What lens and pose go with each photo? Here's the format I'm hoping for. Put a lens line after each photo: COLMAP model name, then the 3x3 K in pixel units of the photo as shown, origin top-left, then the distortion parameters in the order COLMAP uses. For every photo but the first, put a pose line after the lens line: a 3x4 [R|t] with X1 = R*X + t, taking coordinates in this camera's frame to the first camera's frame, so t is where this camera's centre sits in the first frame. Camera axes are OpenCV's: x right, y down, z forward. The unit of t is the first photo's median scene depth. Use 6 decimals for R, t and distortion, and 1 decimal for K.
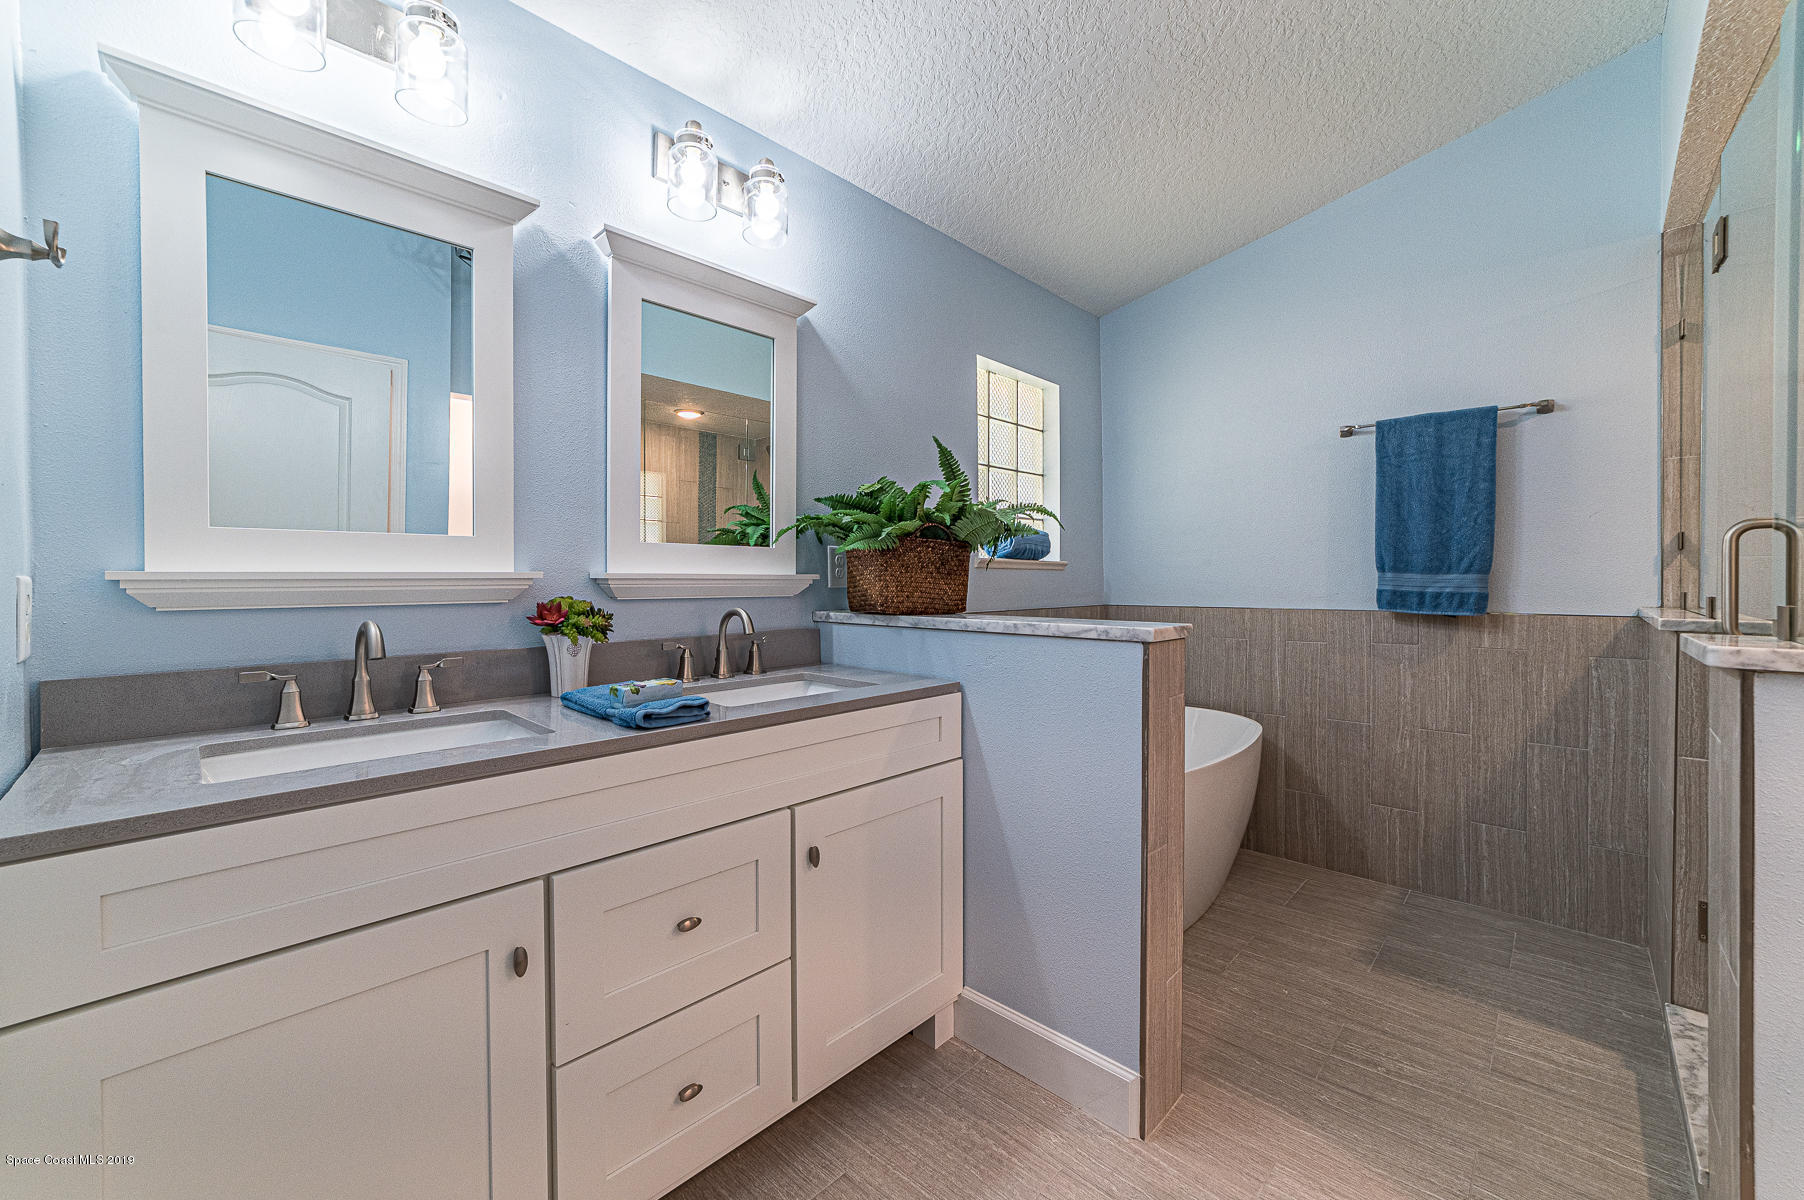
lens RADIAL K [[705.9, 0, 904.7], [0, 705.9, 583.3], [0, 0, 1]] dist [-0.019813, 0.006568]
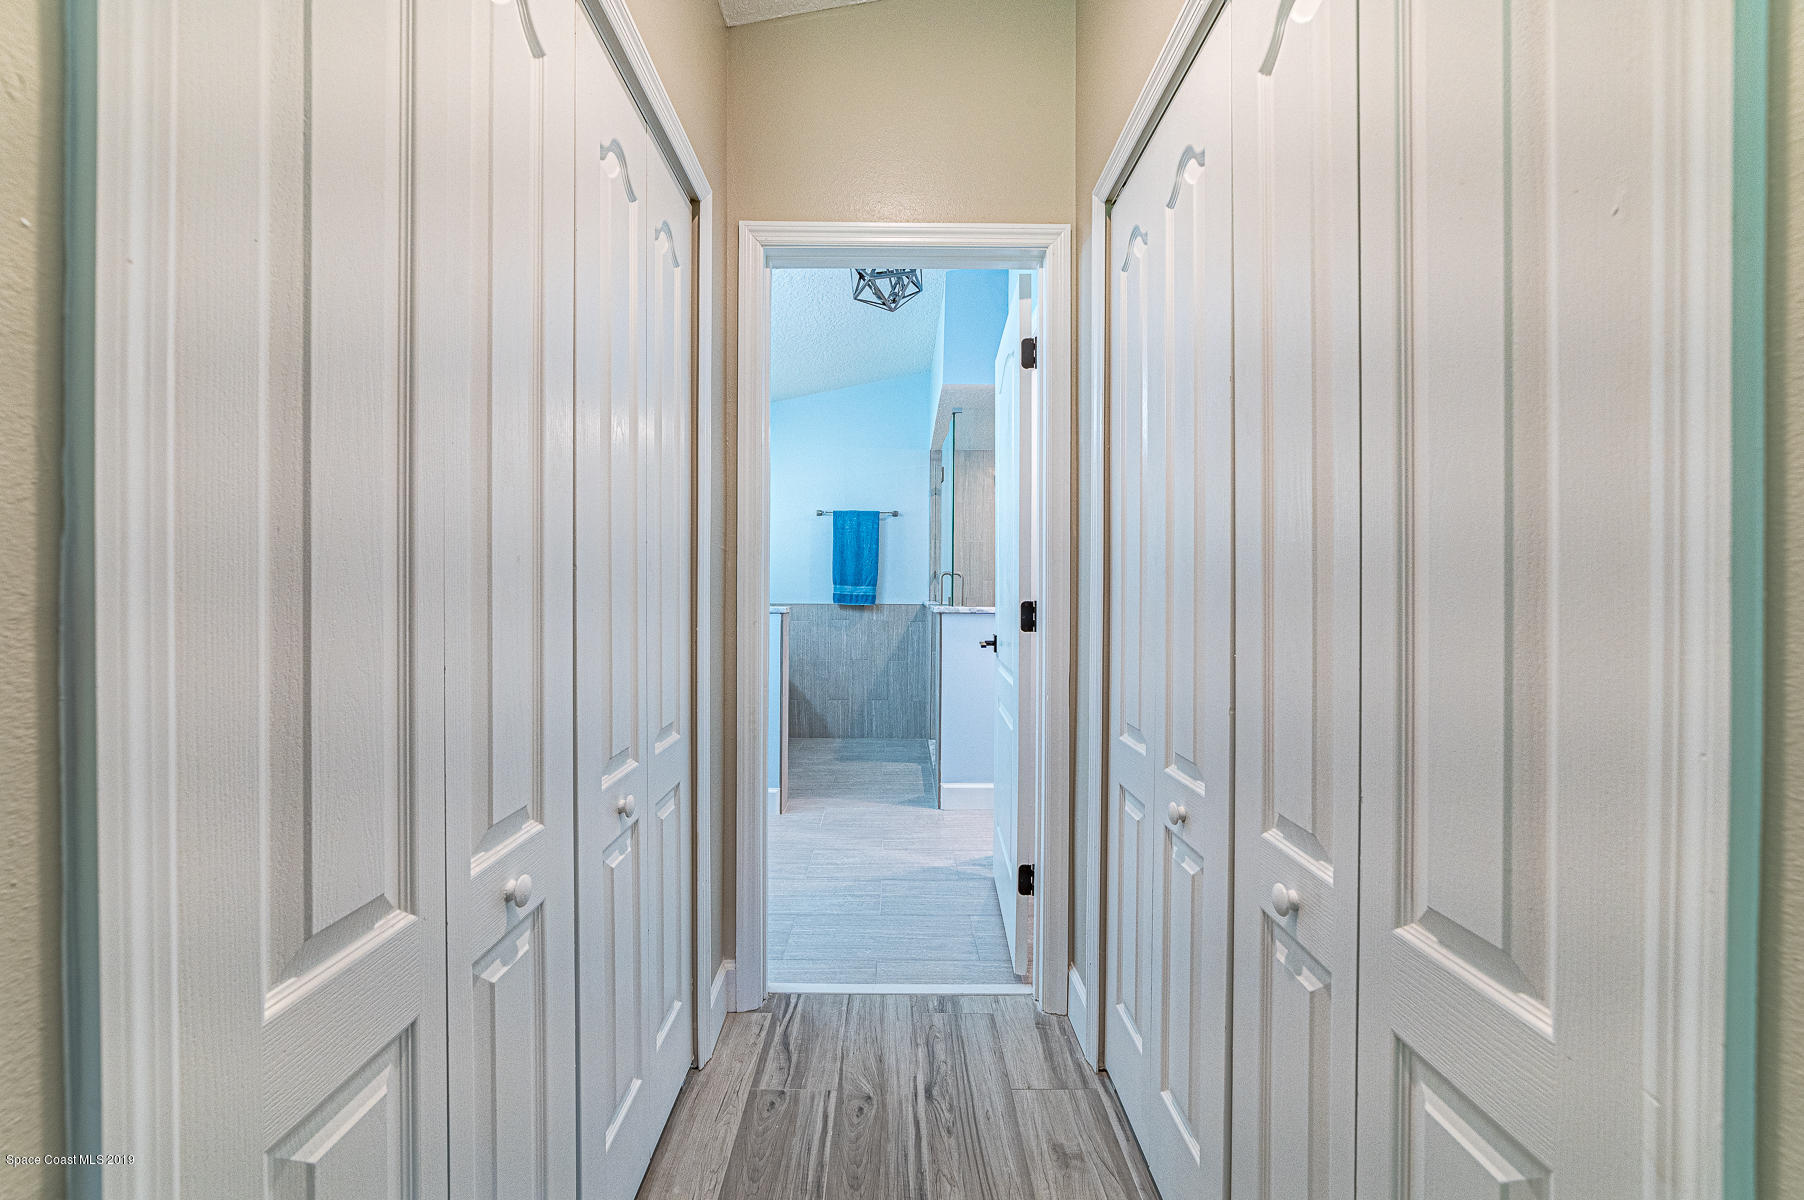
lens RADIAL K [[705.9, 0, 890.9], [0, 705.9, 591.8], [0, 0, 1]] dist [-0.019813, 0.006568]
pose [[0.723179, 0.002369, 0.690656, -0.667605], [-0.004653, 0.999988, 0.001442, 0.000488], [-0.690644, -0.004256, 0.723182, -0.644364]]
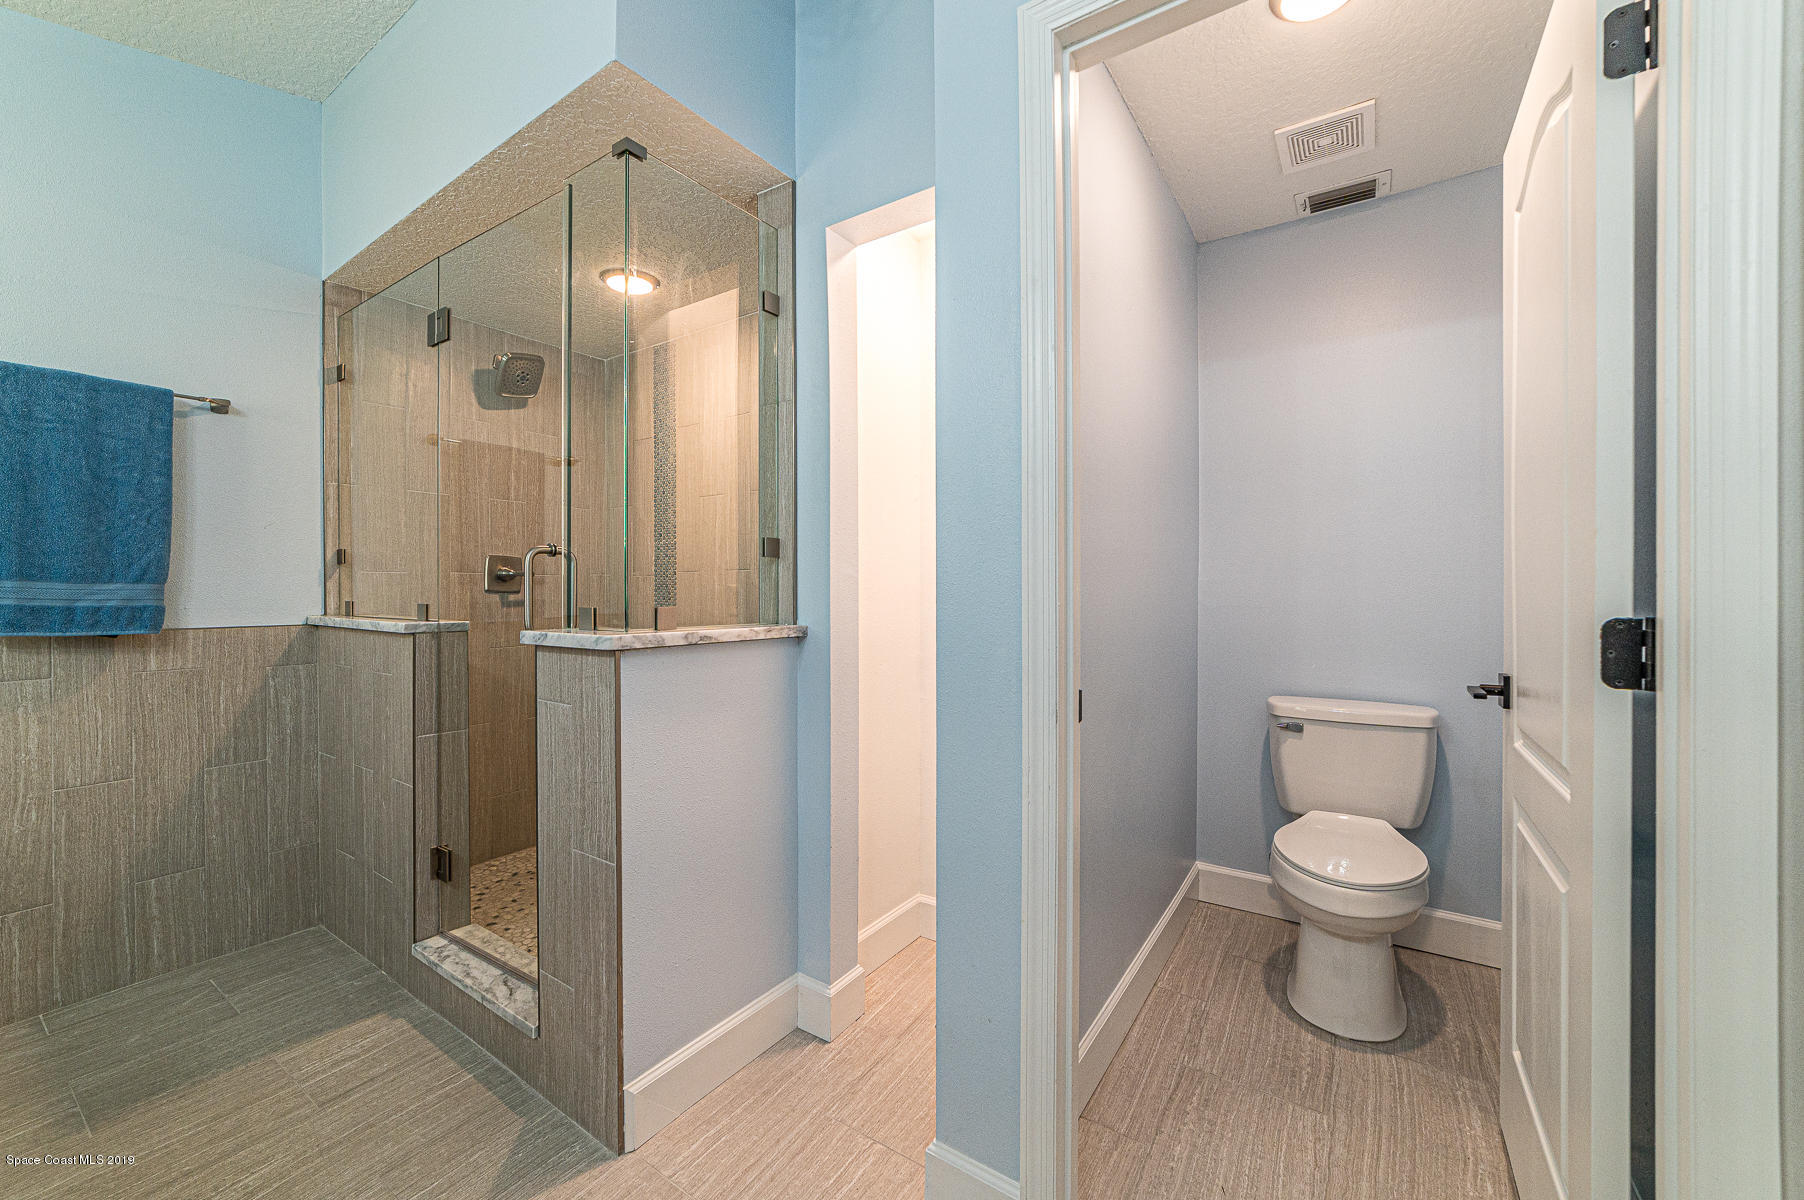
lens RADIAL K [[705.9, 0, 880.5], [0, 705.9, 591.7], [0, 0, 1]] dist [-0.019813, 0.006568]
pose [[-0.151954, -0.001569, 0.988386, -0.139677], [0.006634, 0.999975, 0.002607, -0.000051], [-0.988365, 0.006953, -0.151940, 0.255805]]
